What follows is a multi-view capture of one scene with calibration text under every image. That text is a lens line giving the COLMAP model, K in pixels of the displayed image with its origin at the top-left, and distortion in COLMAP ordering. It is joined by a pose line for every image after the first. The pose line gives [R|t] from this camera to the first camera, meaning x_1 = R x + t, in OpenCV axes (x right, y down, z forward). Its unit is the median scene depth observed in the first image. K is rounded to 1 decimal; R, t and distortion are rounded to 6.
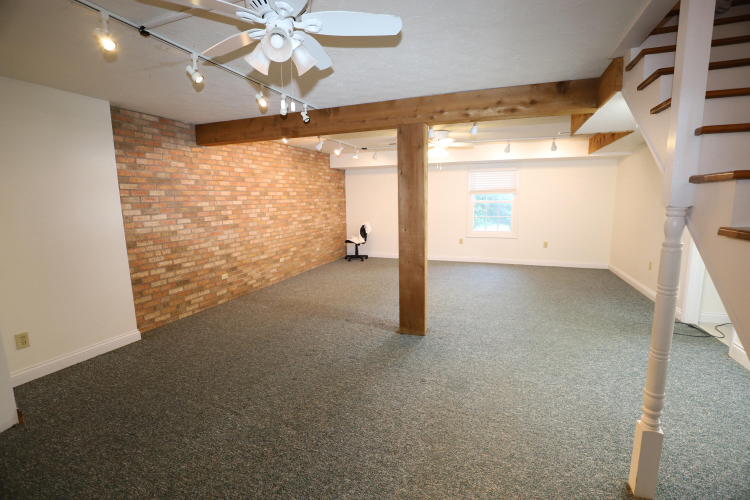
lens RADIAL K [[342.9, 0, 374.5], [0, 342.9, 251.4], [0, 0, 1]] dist [-0.028492, 0.003559]
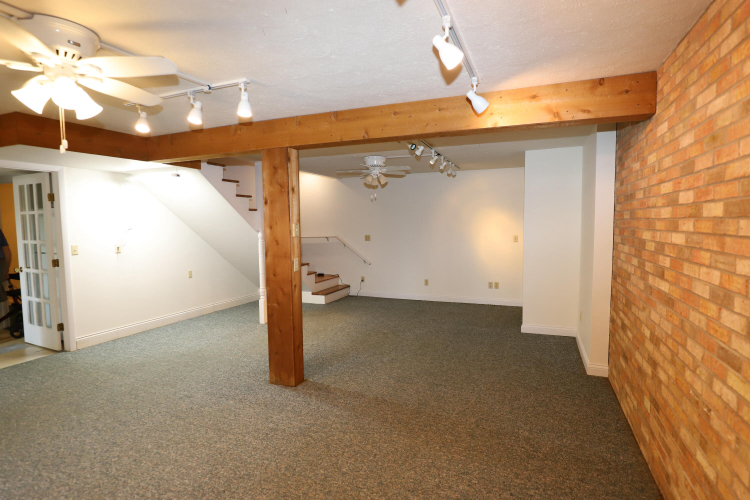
lens RADIAL K [[404.7, 0, 375.3], [0, 404.7, 250.2], [0, 0, 1]] dist [0.000926, 0.000047]
pose [[-0.999335, 0.022411, 0.028769, -0.124692], [0.028309, 0.974052, 0.224549, -0.264999], [-0.022990, 0.225214, -0.974038, 1.608338]]
